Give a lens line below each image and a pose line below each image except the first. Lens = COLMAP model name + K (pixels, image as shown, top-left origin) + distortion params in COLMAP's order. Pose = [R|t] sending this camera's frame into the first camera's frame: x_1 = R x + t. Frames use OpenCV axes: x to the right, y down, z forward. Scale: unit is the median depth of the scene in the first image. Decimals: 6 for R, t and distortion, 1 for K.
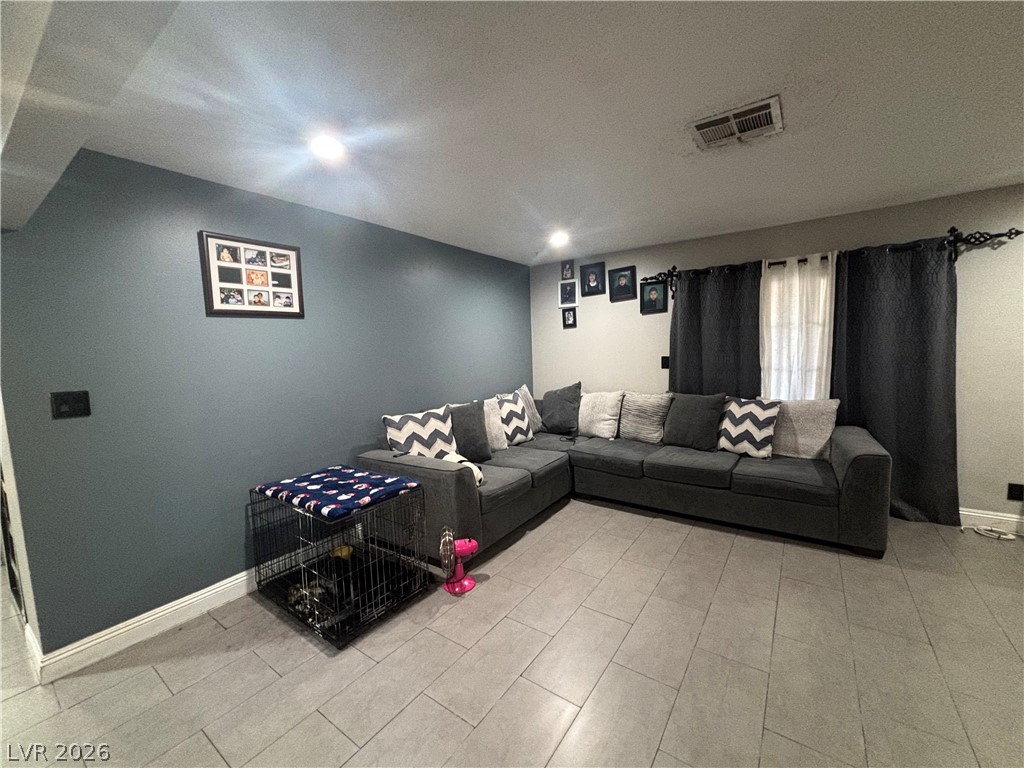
lens RADIAL K [[410.8, 0, 510.9], [0, 410.8, 384.3], [0, 0, 1]] dist [0.001700, -0.000967]
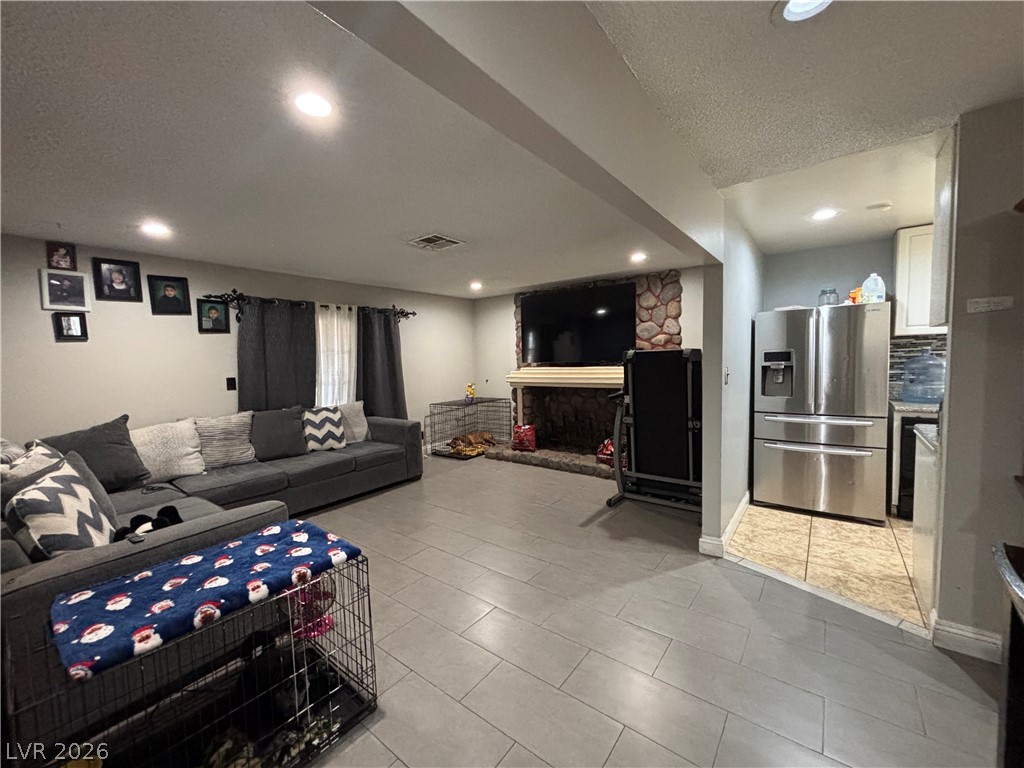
lens RADIAL K [[411.4, 0, 509.8], [0, 411.4, 384.9], [0, 0, 1]] dist [-0.000239, -0.000132]
pose [[0.041671, -0.031524, 0.998634, -0.706426], [0.116727, 0.992811, 0.026469, 0.001191], [-0.992289, 0.115464, 0.045051, 0.358673]]
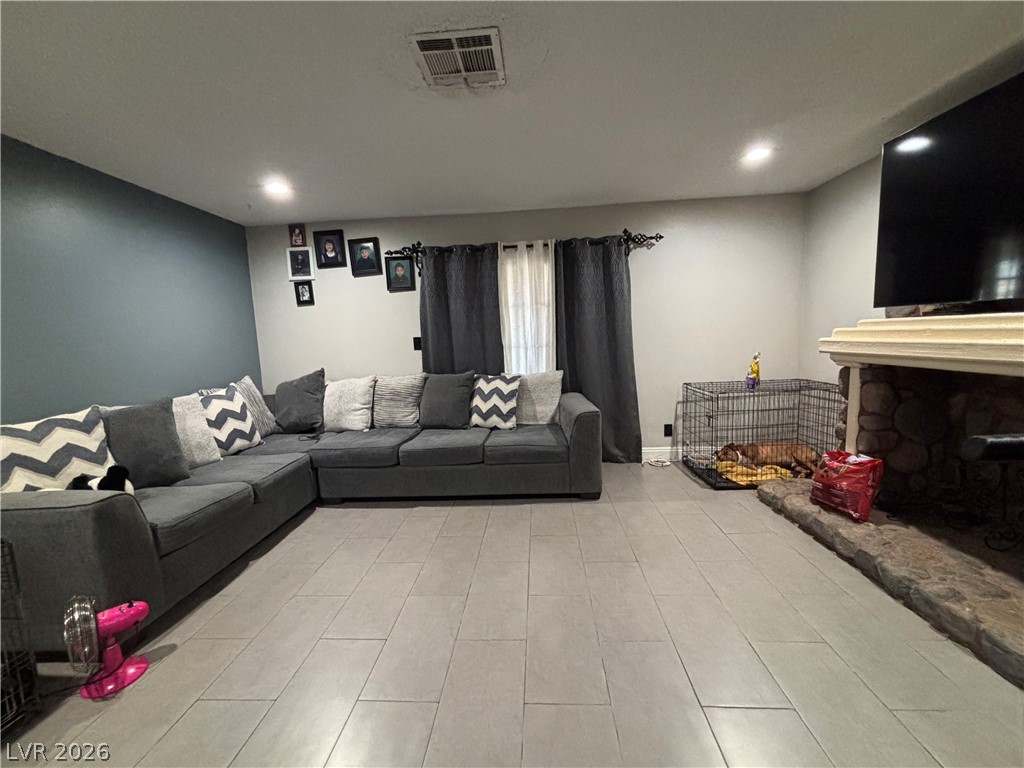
lens RADIAL K [[411.4, 0, 509.8], [0, 411.4, 384.9], [0, 0, 1]] dist [-0.000239, -0.000132]
pose [[0.848196, -0.062871, 0.525938, 0.062786], [0.059185, 0.997962, 0.023848, 0.039957], [-0.526365, 0.010900, 0.850189, 0.095995]]
